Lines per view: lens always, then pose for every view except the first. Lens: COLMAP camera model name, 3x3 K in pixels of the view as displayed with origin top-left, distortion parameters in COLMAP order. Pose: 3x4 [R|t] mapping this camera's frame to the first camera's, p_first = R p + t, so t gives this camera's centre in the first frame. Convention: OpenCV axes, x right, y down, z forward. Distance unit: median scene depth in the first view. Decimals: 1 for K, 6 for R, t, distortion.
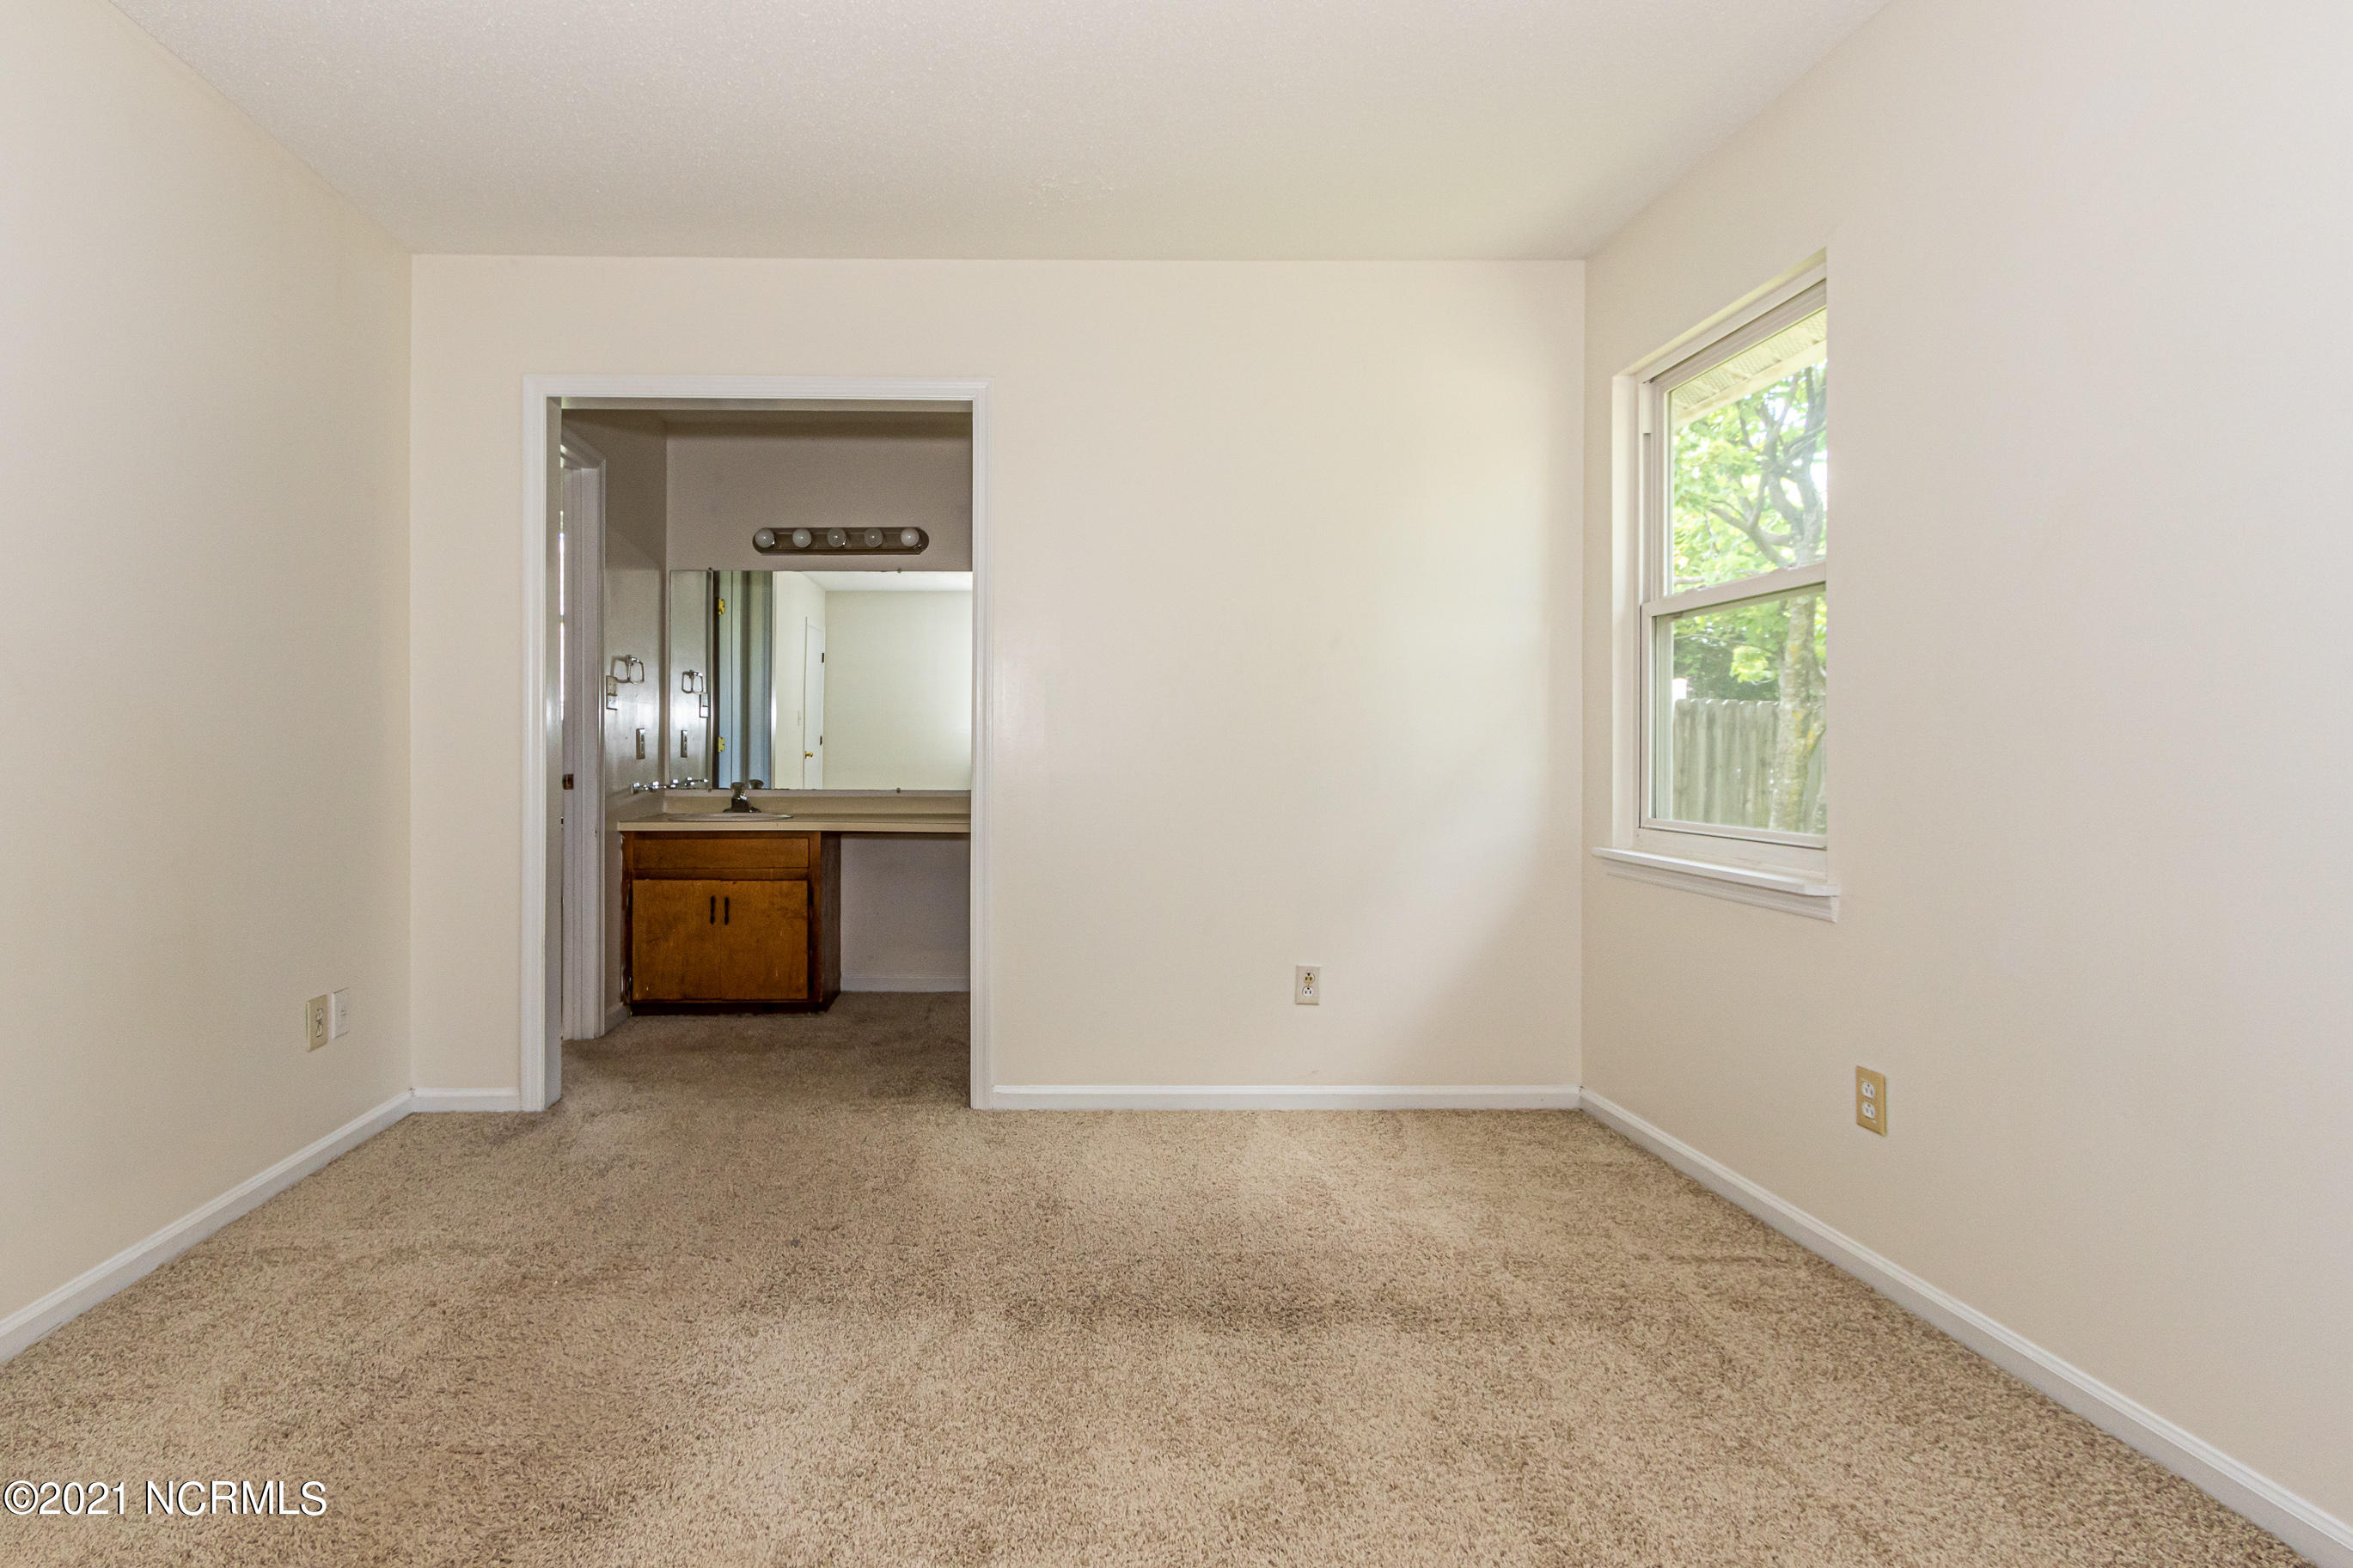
lens RADIAL K [[1085.1, 0, 1176.6], [0, 1085.1, 762.8], [0, 0, 1]] dist [0.007460, -0.002734]
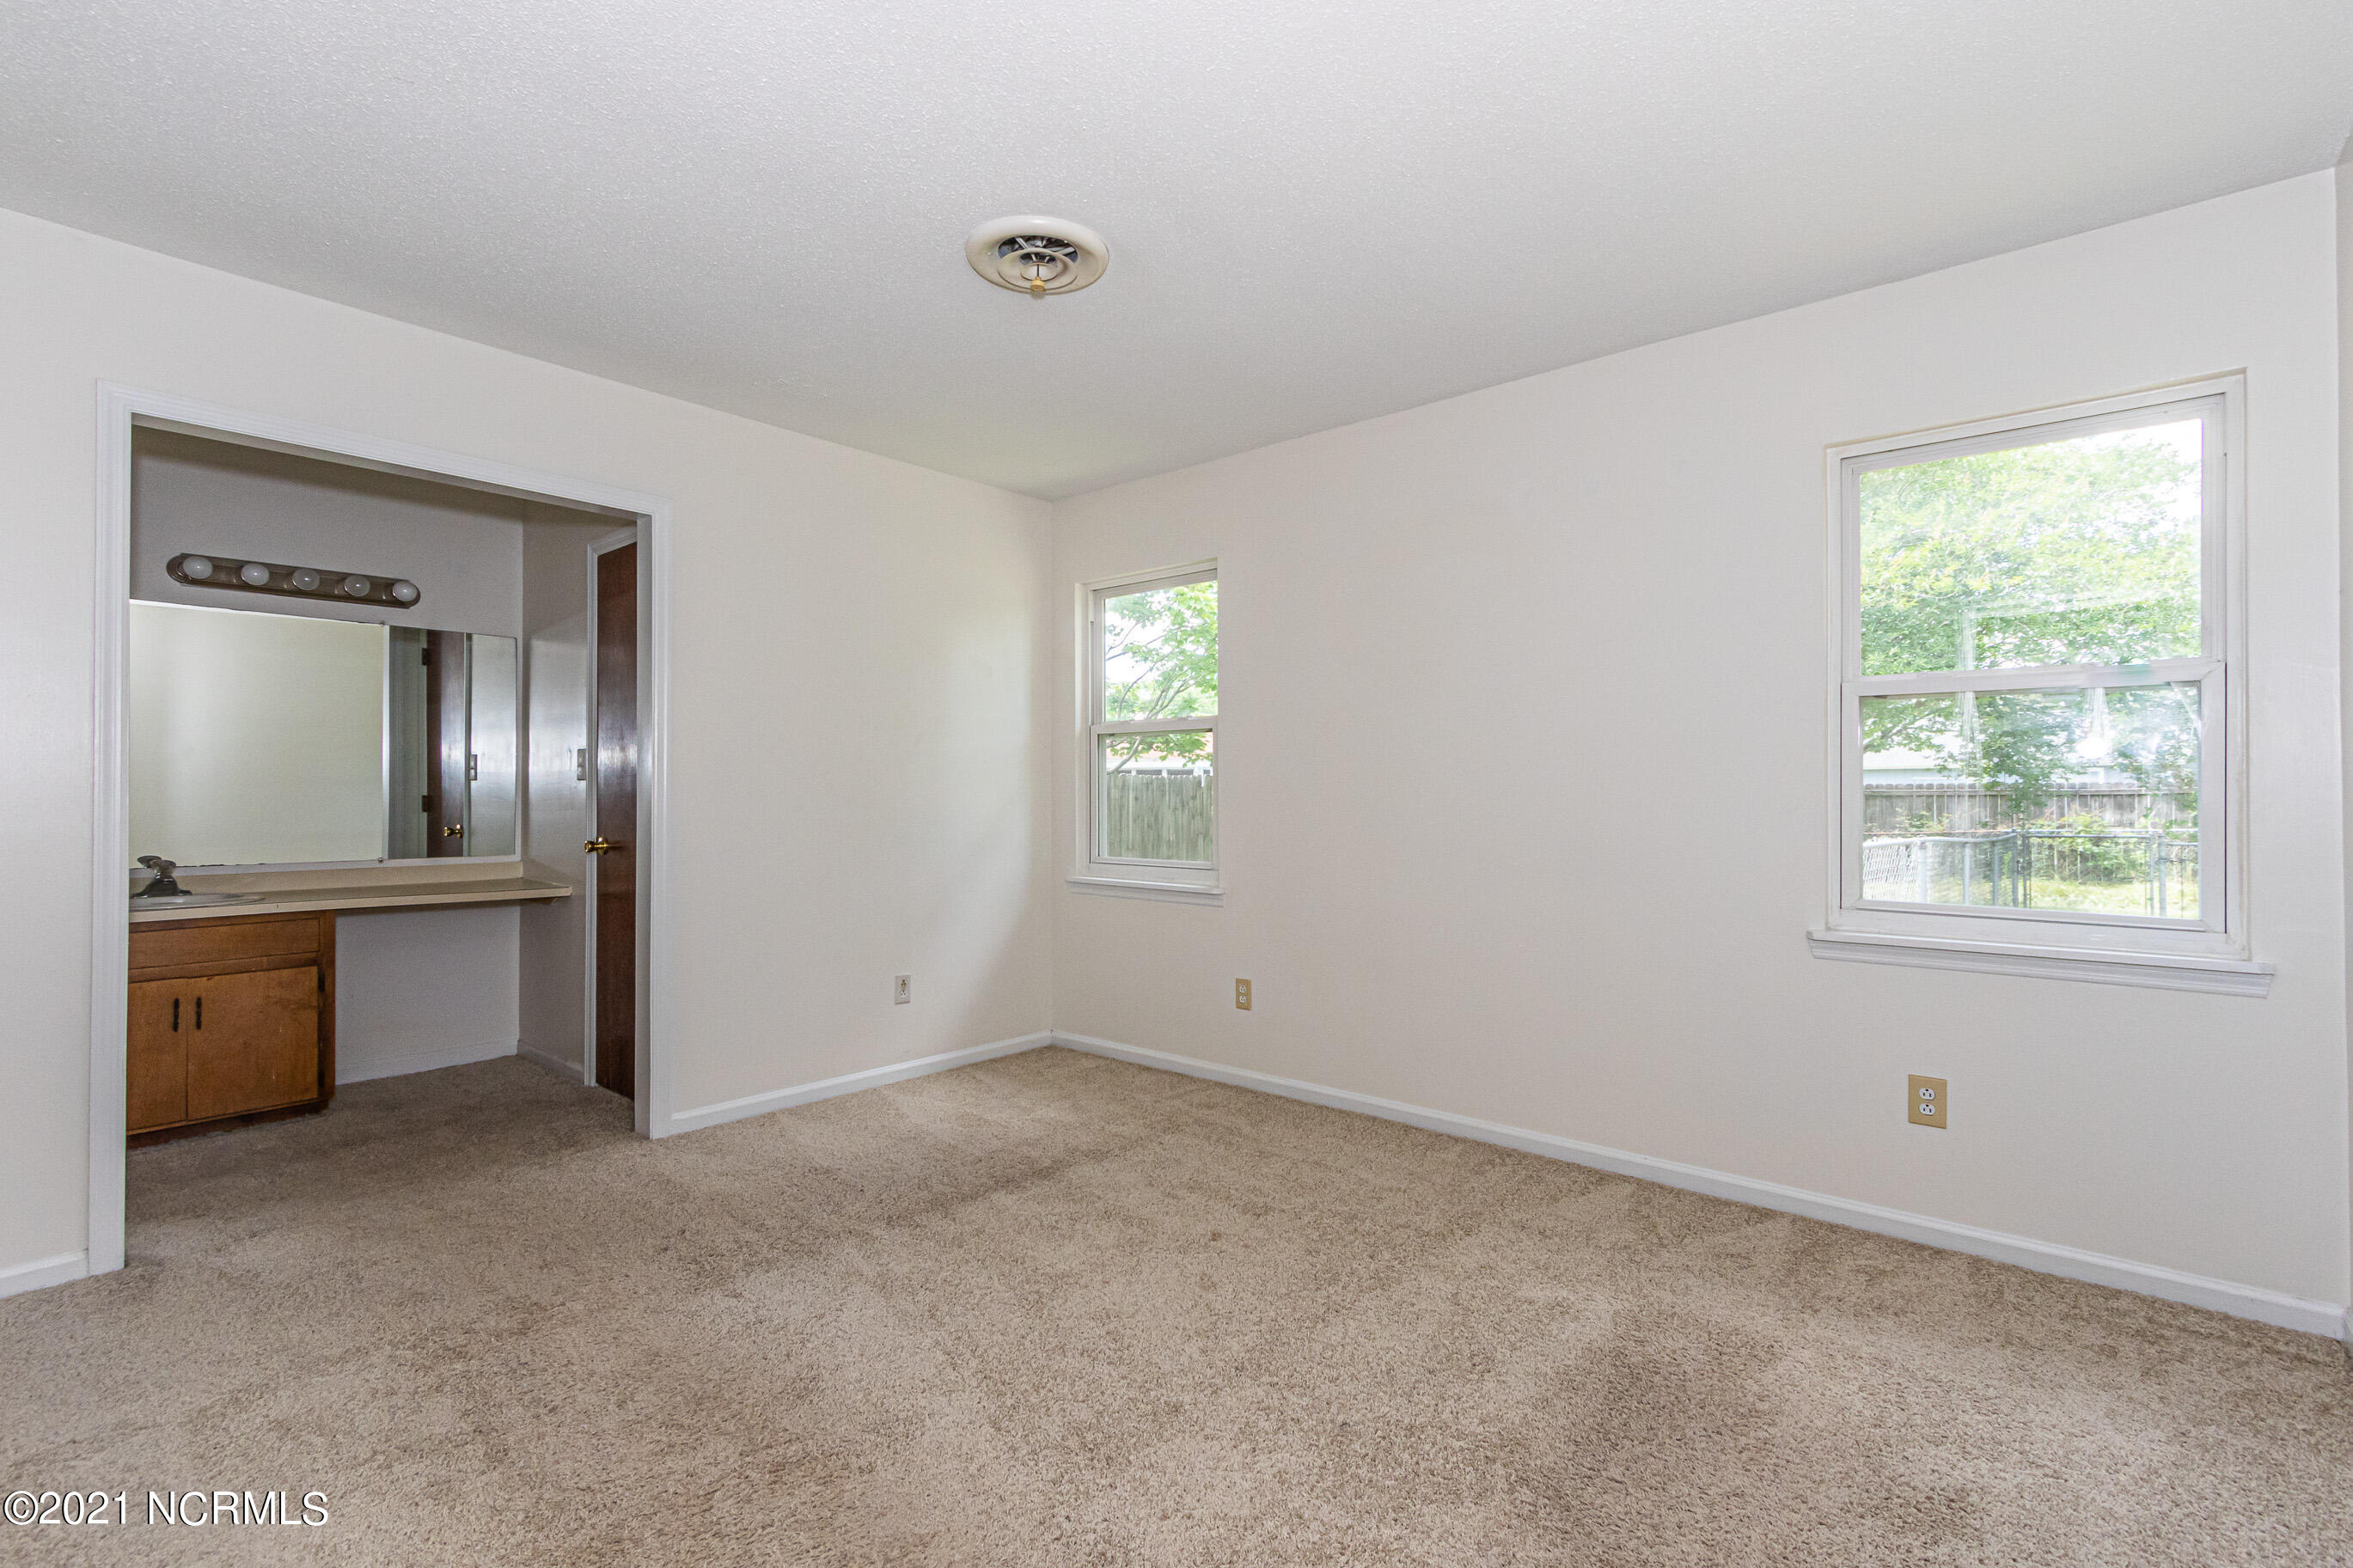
lens RADIAL K [[1085.1, 0, 1138.8], [0, 1085.1, 796.3], [0, 0, 1]] dist [0.007460, -0.002734]
pose [[0.670516, -0.003270, 0.741887, -0.743770], [0.002473, 0.999995, 0.002173, -0.043928], [-0.741891, 0.000377, 0.670521, -0.147985]]
